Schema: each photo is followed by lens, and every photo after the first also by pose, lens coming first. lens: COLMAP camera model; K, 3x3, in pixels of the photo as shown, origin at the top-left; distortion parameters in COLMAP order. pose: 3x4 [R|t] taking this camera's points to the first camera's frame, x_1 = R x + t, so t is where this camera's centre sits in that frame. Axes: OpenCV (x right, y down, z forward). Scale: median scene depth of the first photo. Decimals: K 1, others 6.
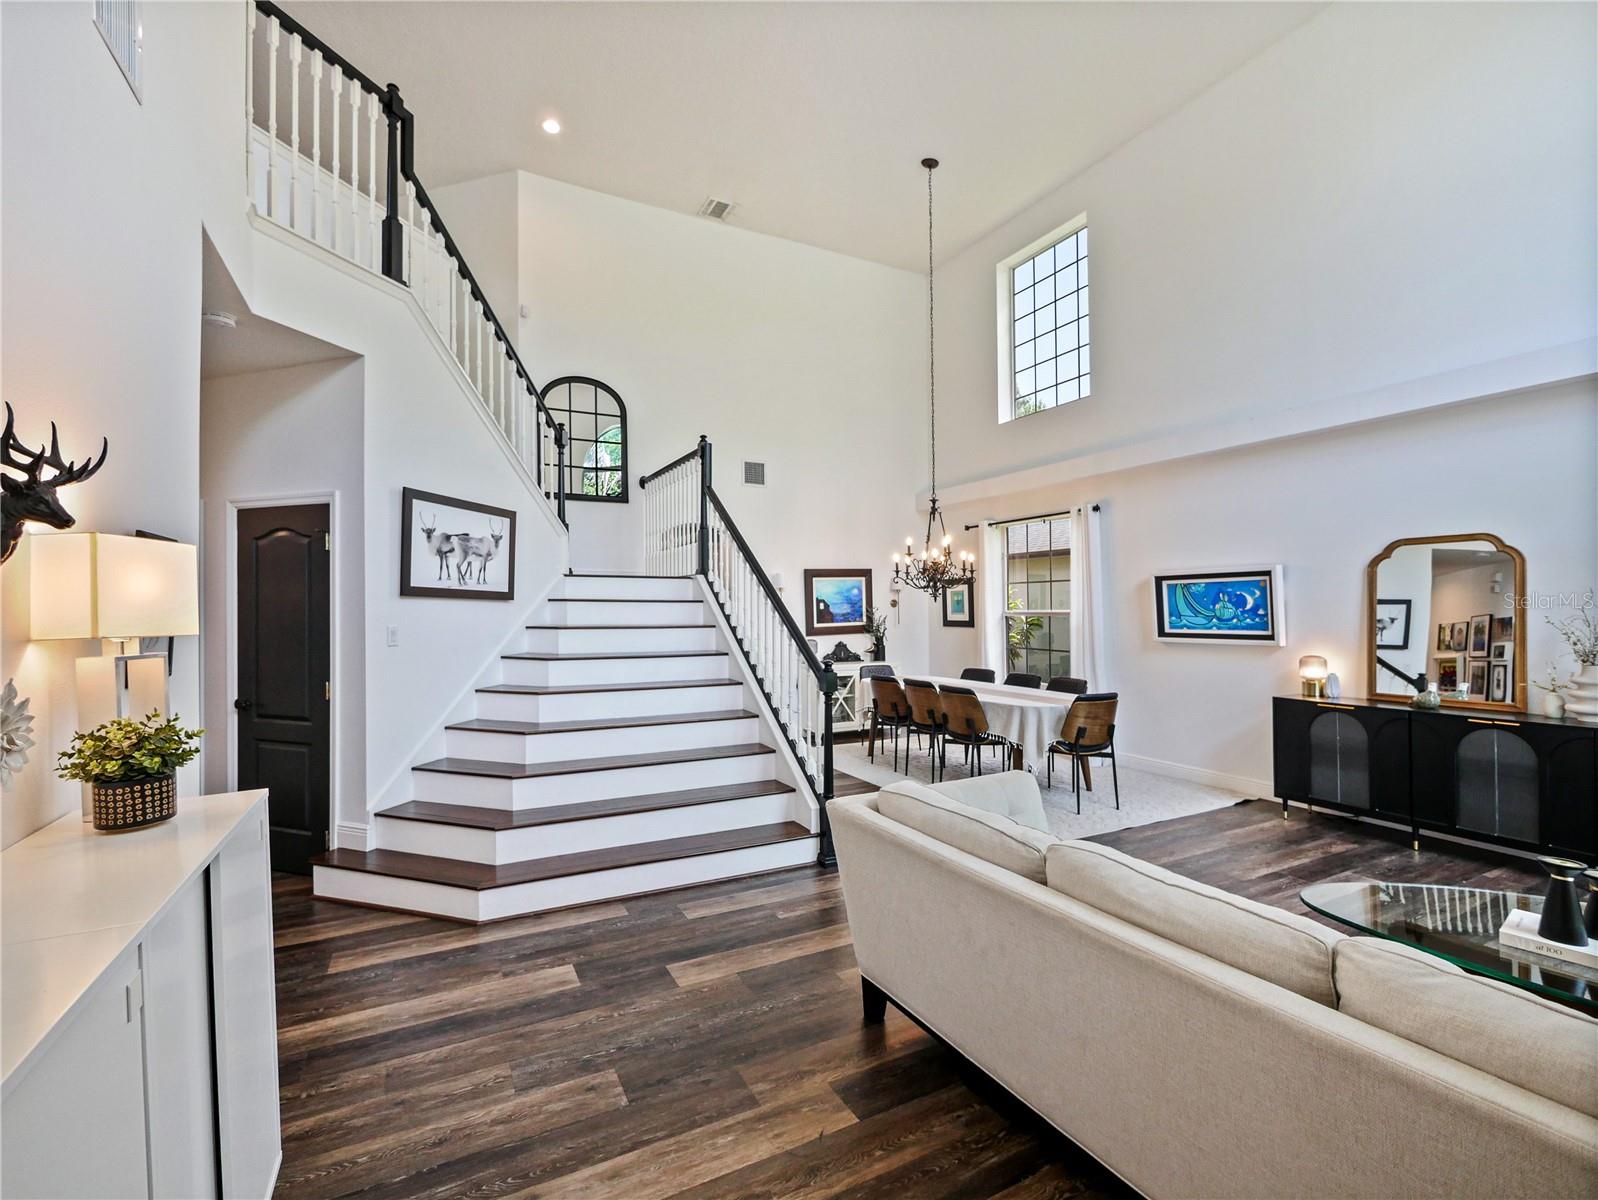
lens RADIAL K [[707.5, 0, 782.6], [0, 707.5, 605.3], [0, 0, 1]] dist [-0.002302, -0.000108]
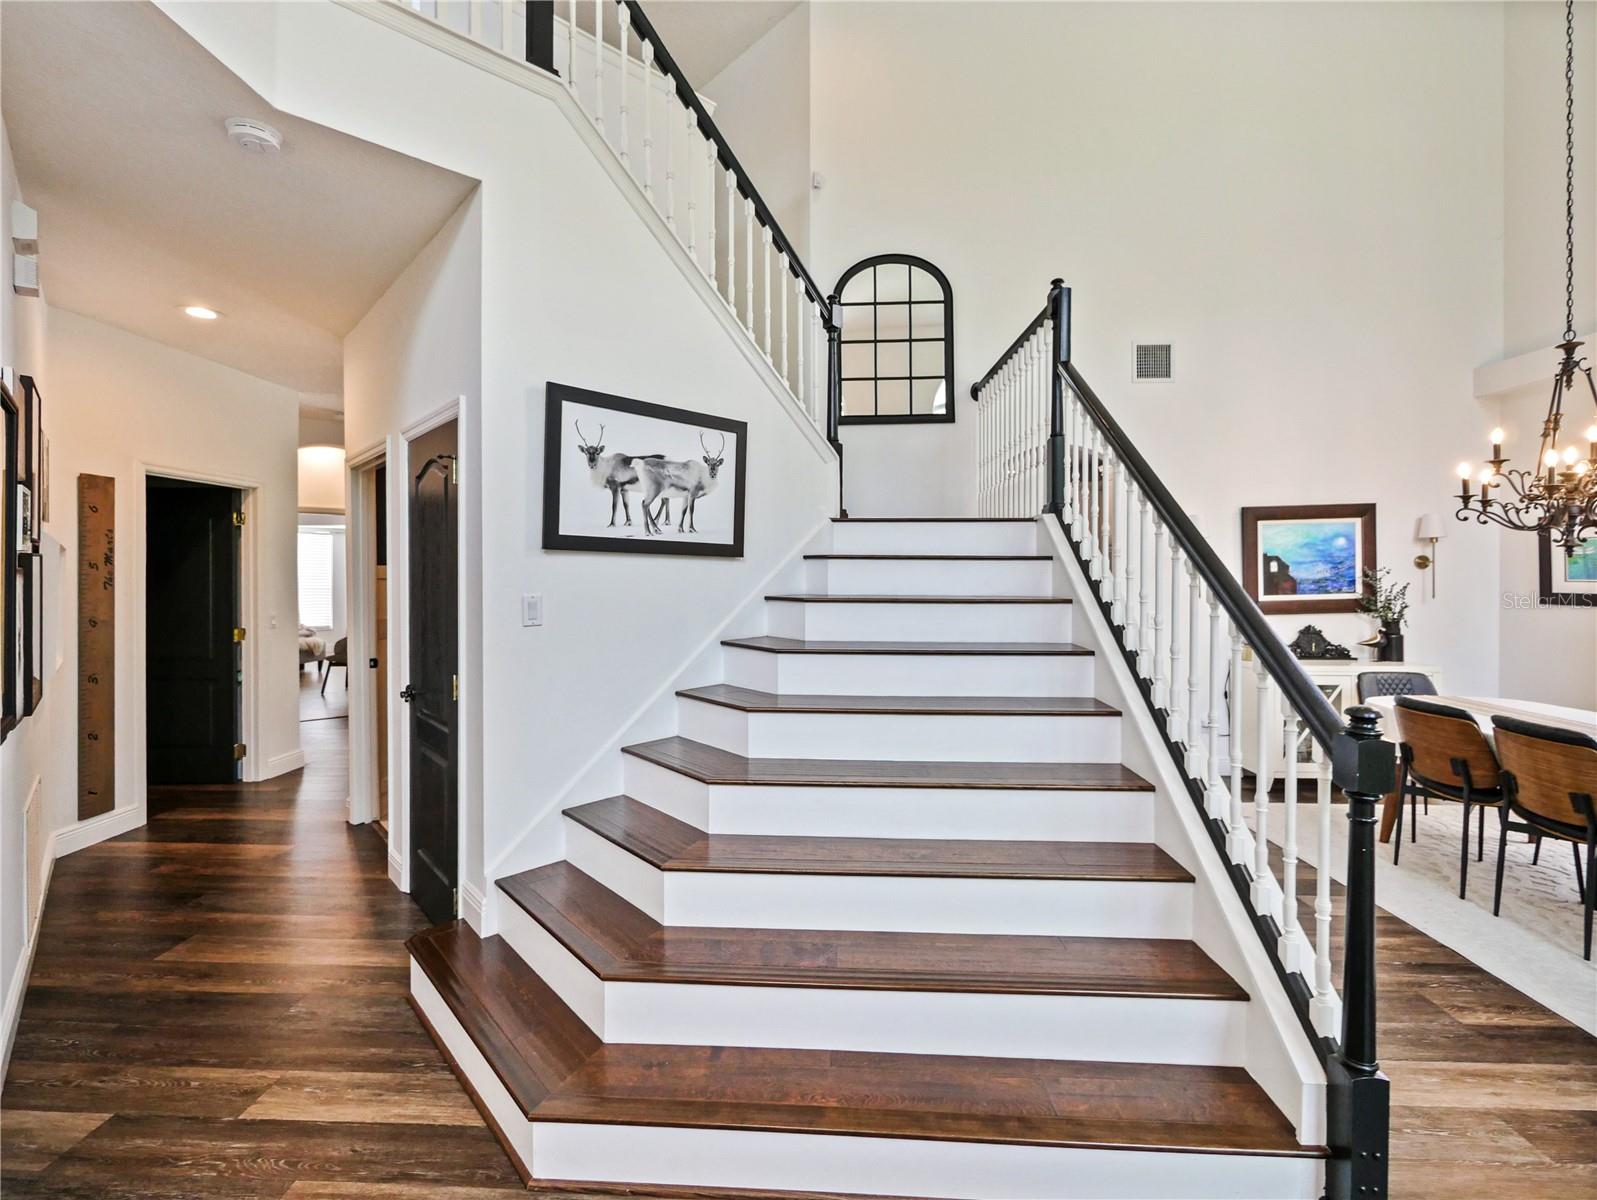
lens RADIAL K [[706.6, 0, 792.2], [0, 706.6, 585.0], [0, 0, 1]] dist [-0.003877, -0.000170]
pose [[0.871153, 0.010637, -0.490897, -0.011555], [0.000943, 0.999727, 0.023336, 0.003068], [0.491011, -0.020792, 0.870905, 0.361540]]
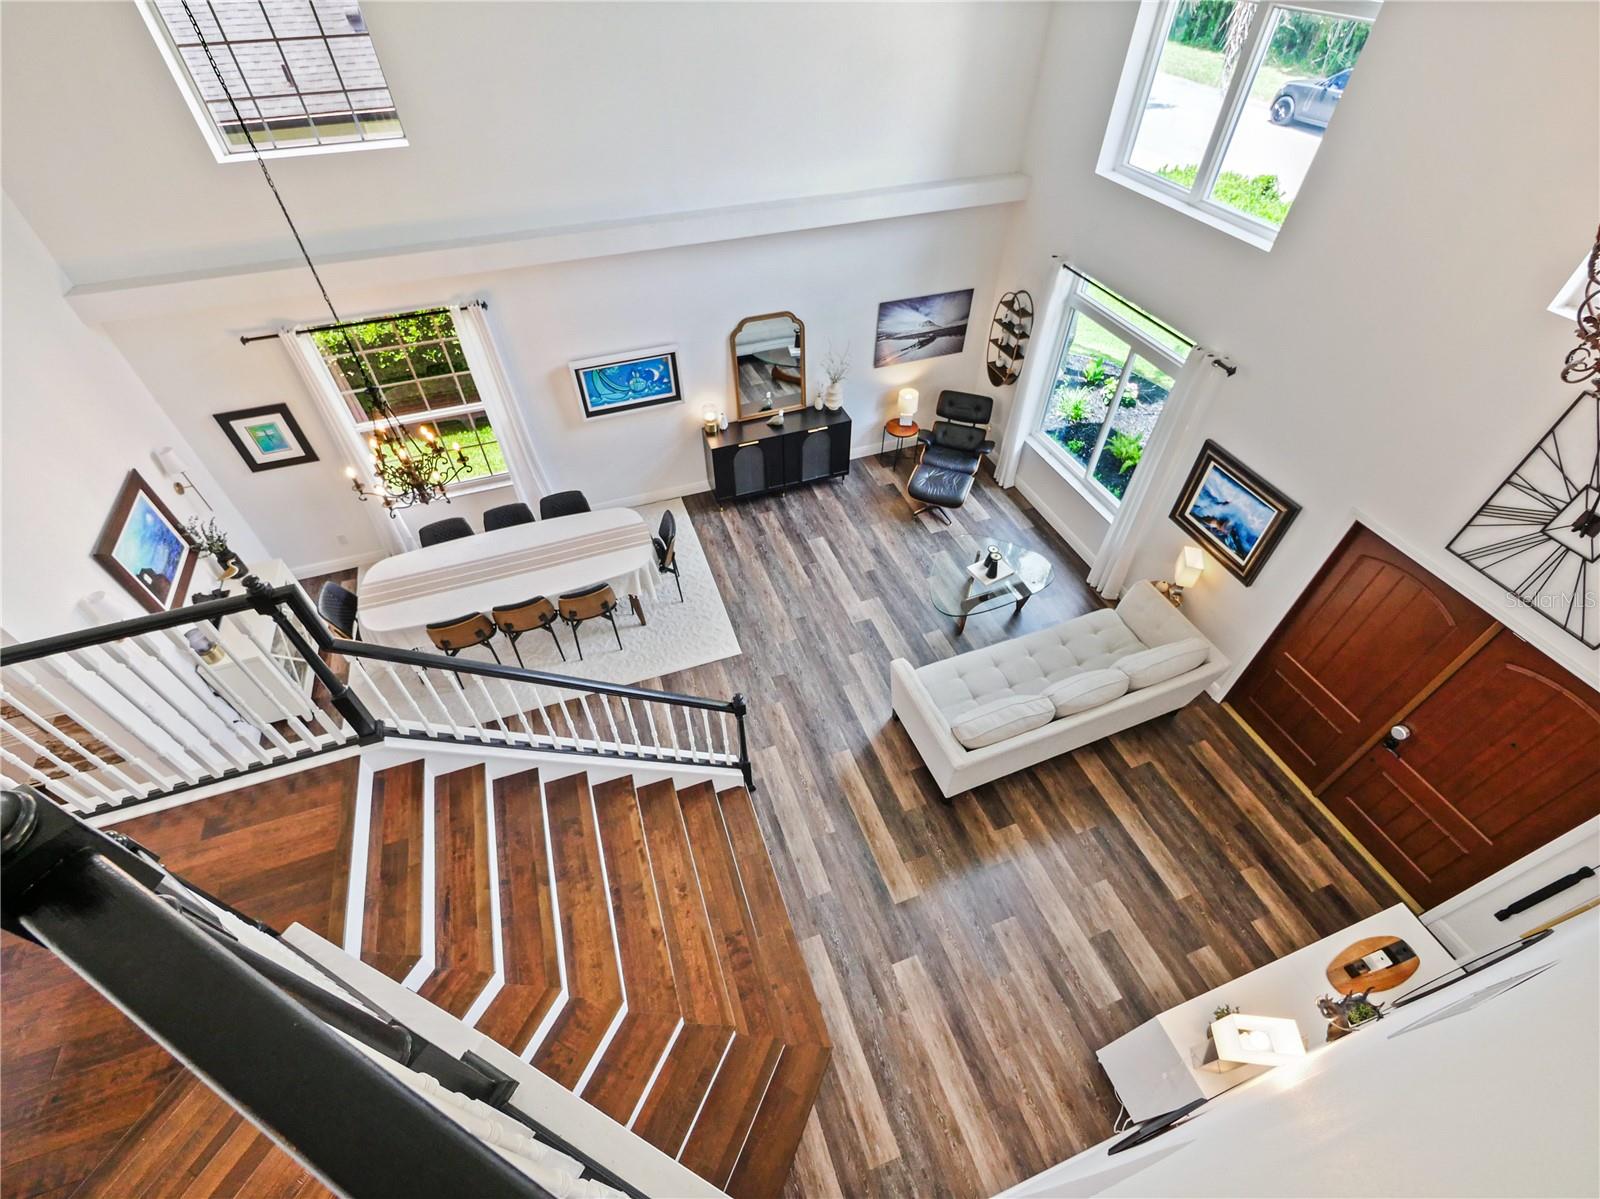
lens RADIAL K [[704.7, 0, 790.8], [0, 704.7, 592.5], [0, 0, 1]] dist [-0.005464, -0.000372]
pose [[0.130213, -0.711388, 0.690631, -0.400111], [-0.008889, 0.695696, 0.718281, -0.579502], [-0.991446, -0.099669, 0.084265, 0.575028]]
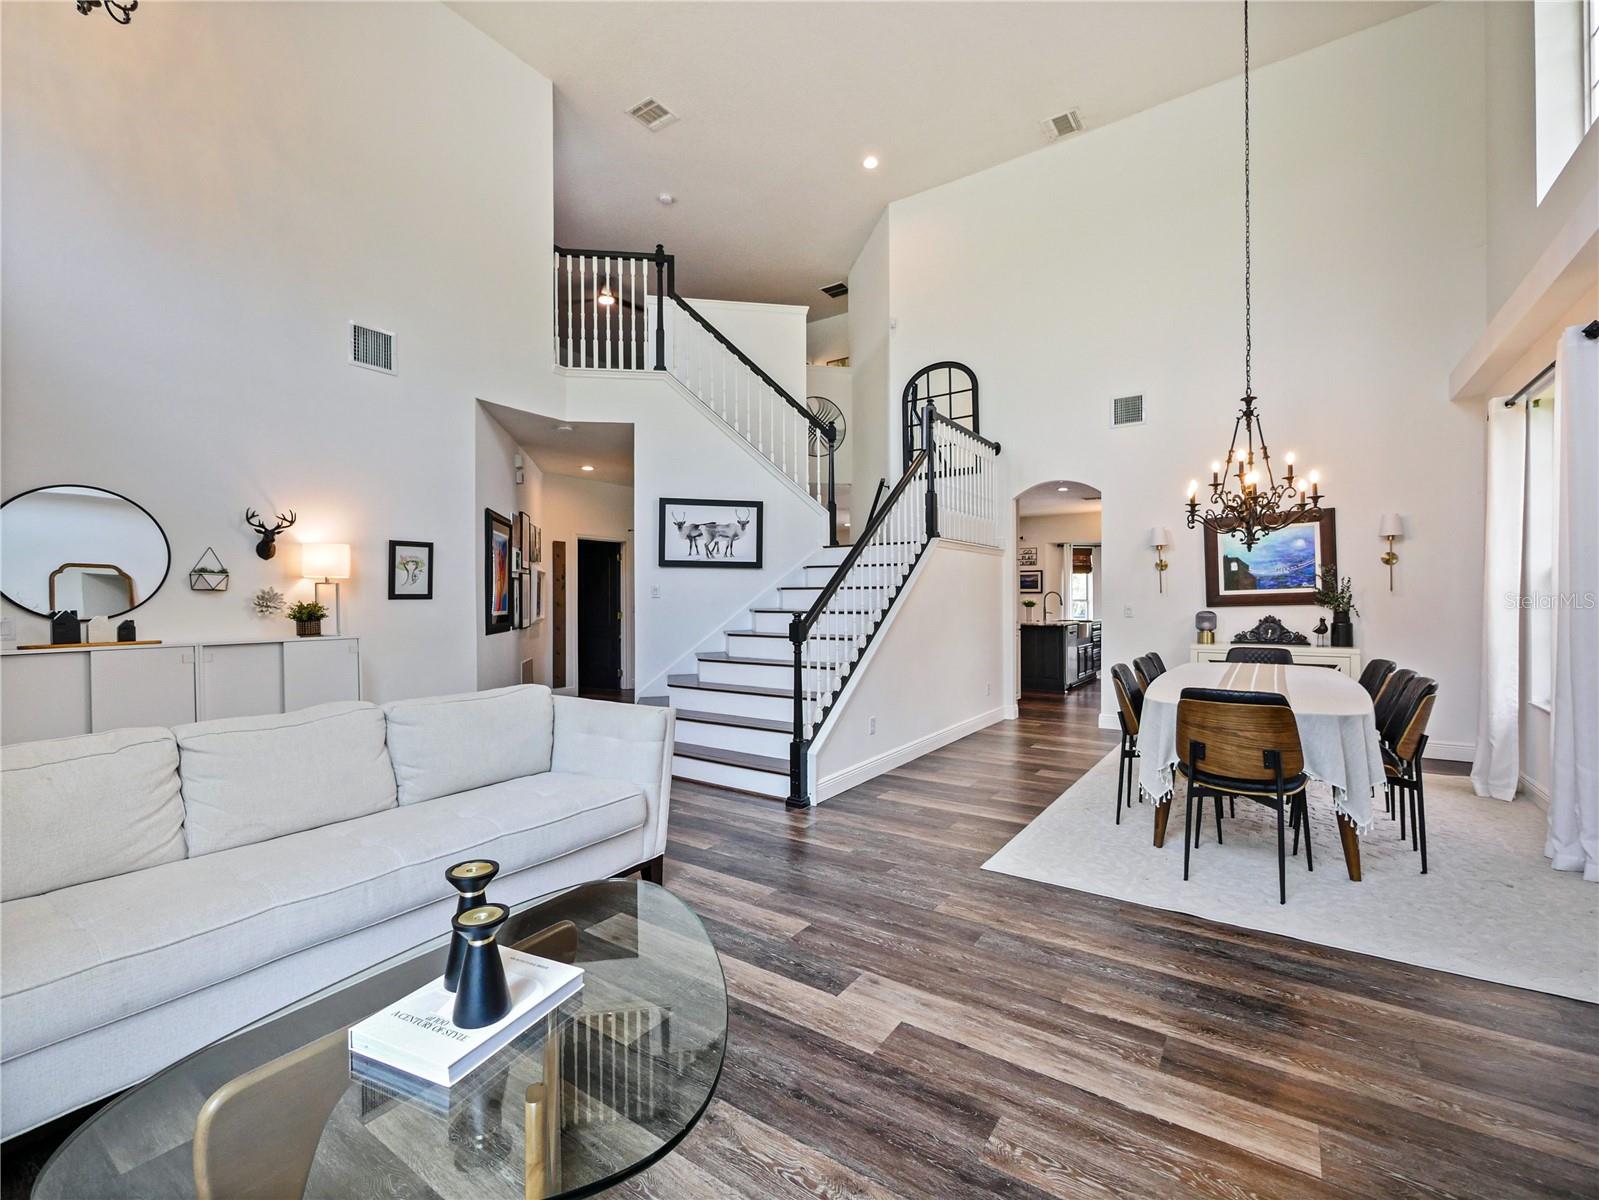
lens RADIAL K [[702.0, 0, 796.6], [0, 702.0, 605.8], [0, 0, 1]] dist [-0.004333, -0.000552]
pose [[0.472808, 0.009594, -0.881113, 0.671167], [0.009833, 0.999821, 0.016162, 0.035564], [0.881111, -0.016305, 0.472629, 0.348493]]
